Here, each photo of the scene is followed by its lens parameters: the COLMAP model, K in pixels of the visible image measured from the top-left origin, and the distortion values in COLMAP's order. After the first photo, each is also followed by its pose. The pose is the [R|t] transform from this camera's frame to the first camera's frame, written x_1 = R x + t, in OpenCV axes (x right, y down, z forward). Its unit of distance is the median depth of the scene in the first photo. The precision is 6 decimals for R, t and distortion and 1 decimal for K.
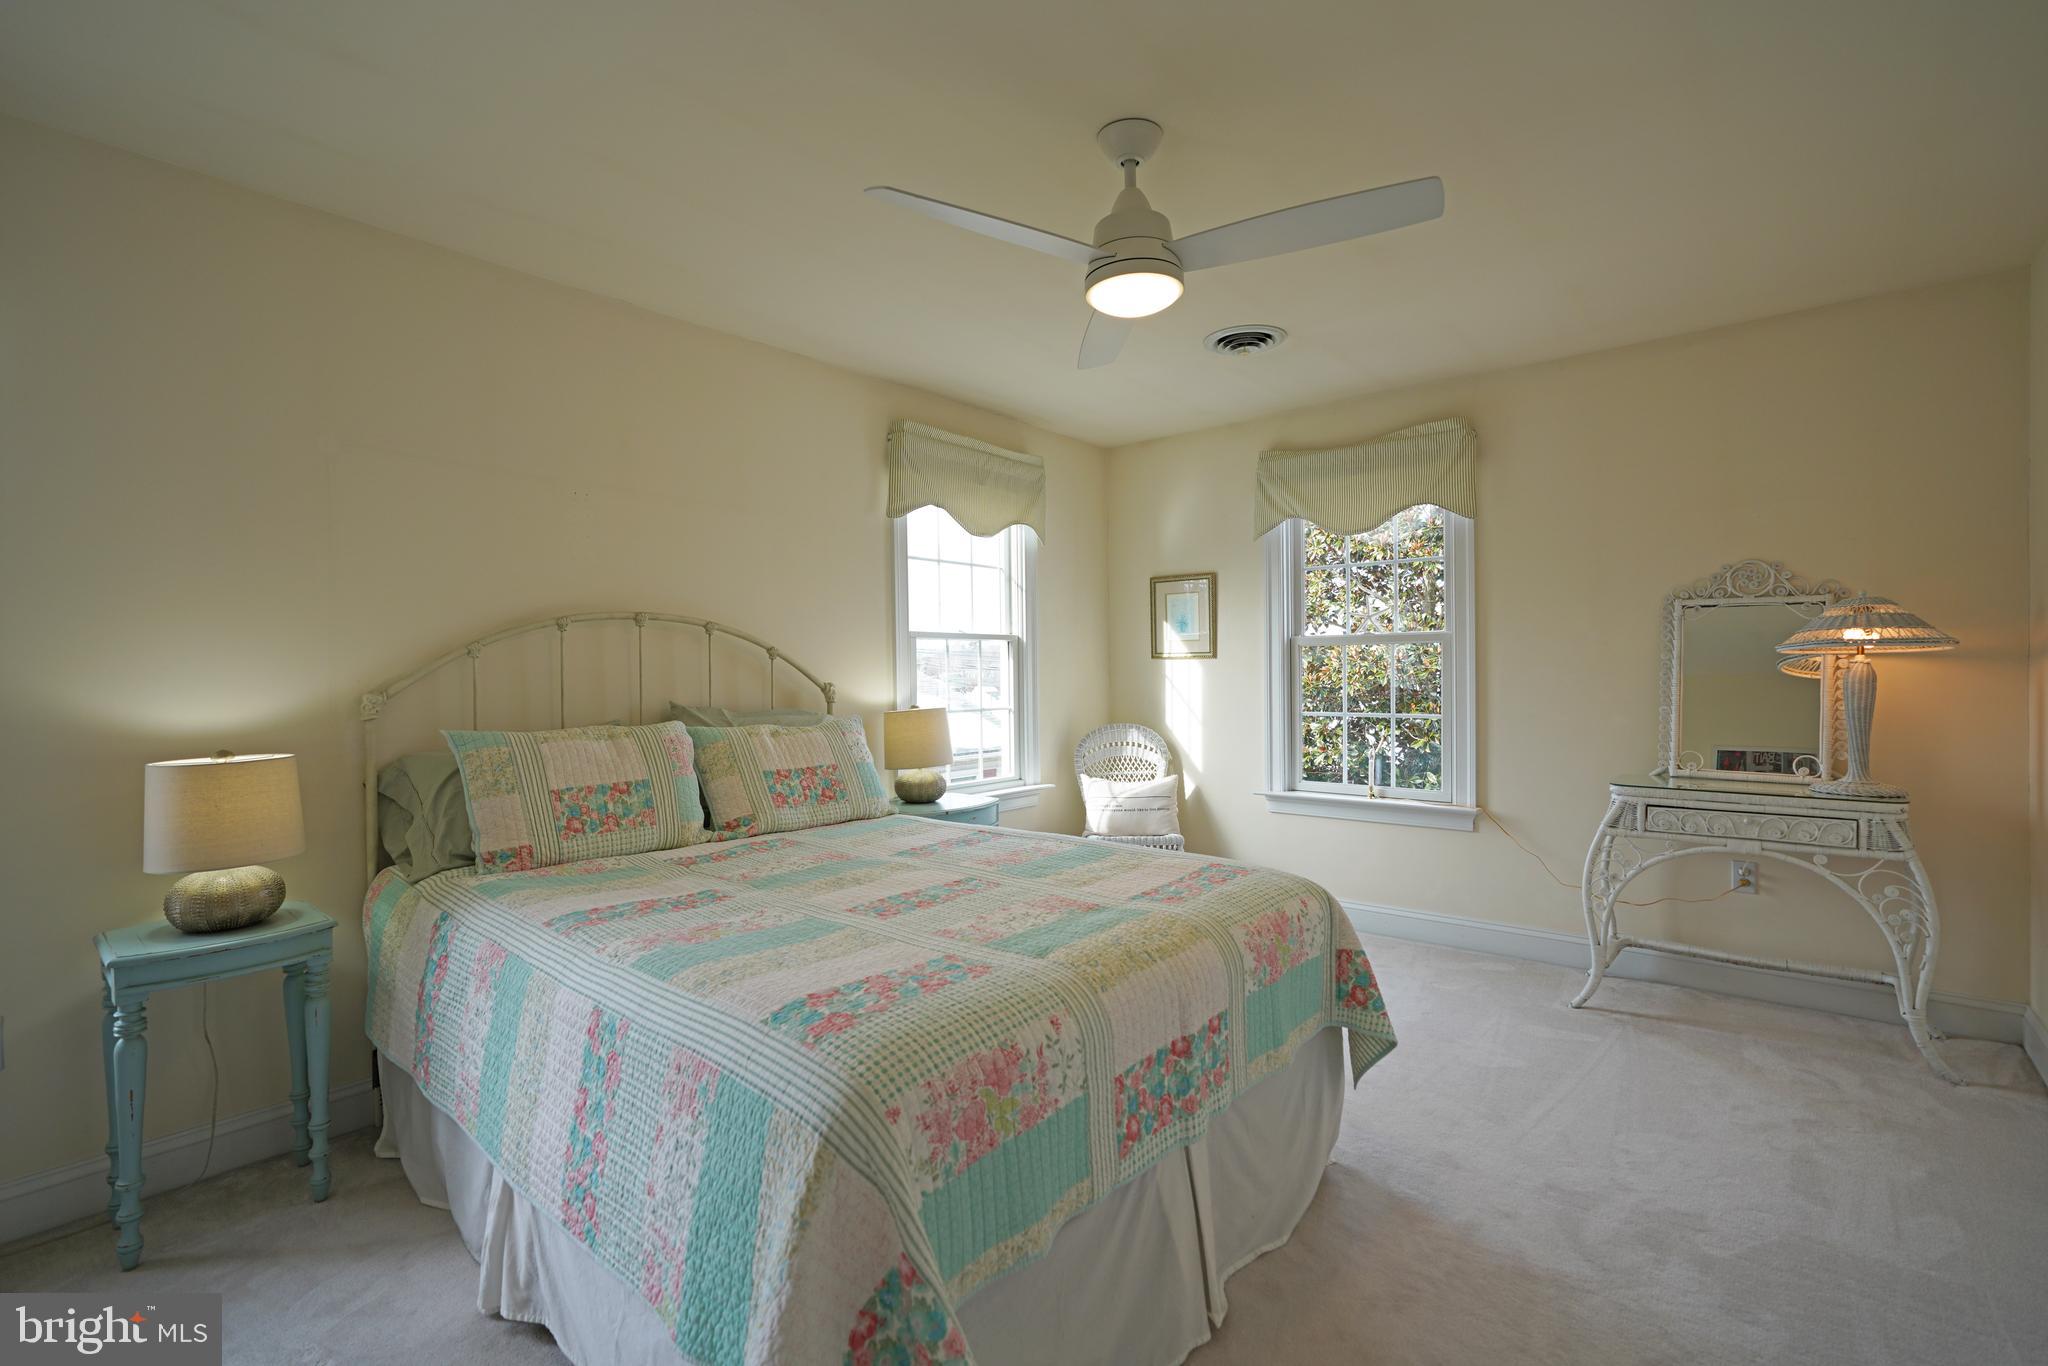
lens RADIAL K [[915.2, 0, 1024.0], [0, 915.2, 690.3], [0, 0, 1]] dist [-0.013770, 0.005437]
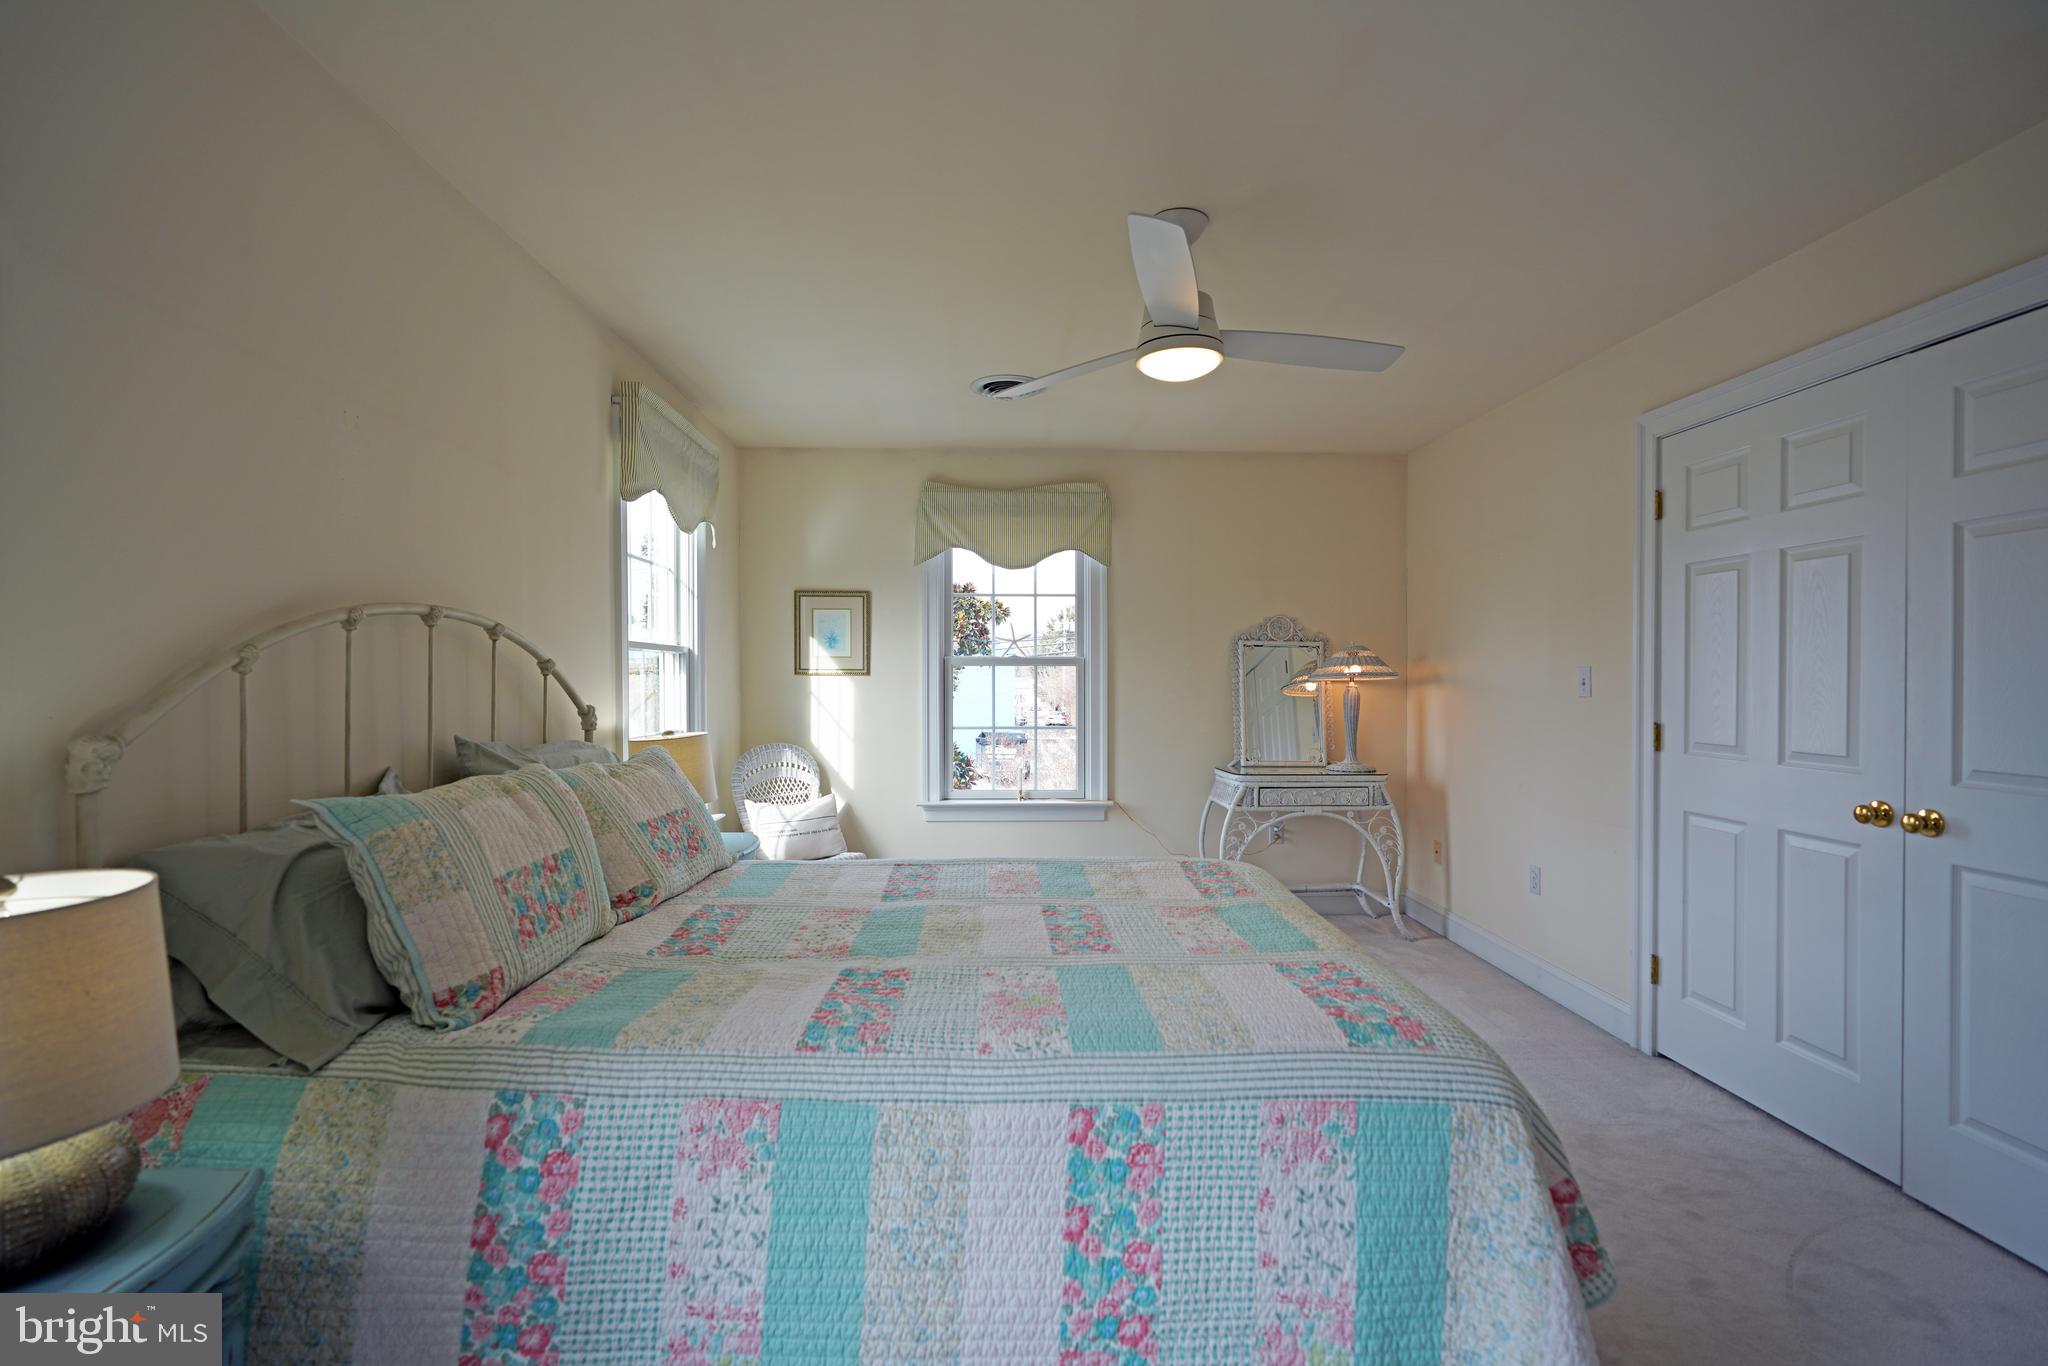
lens RADIAL K [[915.2, 0, 1022.2], [0, 915.2, 694.5], [0, 0, 1]] dist [-0.013770, 0.005437]
pose [[0.739276, -0.001704, 0.673401, -0.420467], [0.005707, 0.999977, -0.003735, -0.011096], [-0.673379, 0.006604, 0.739268, 0.161690]]
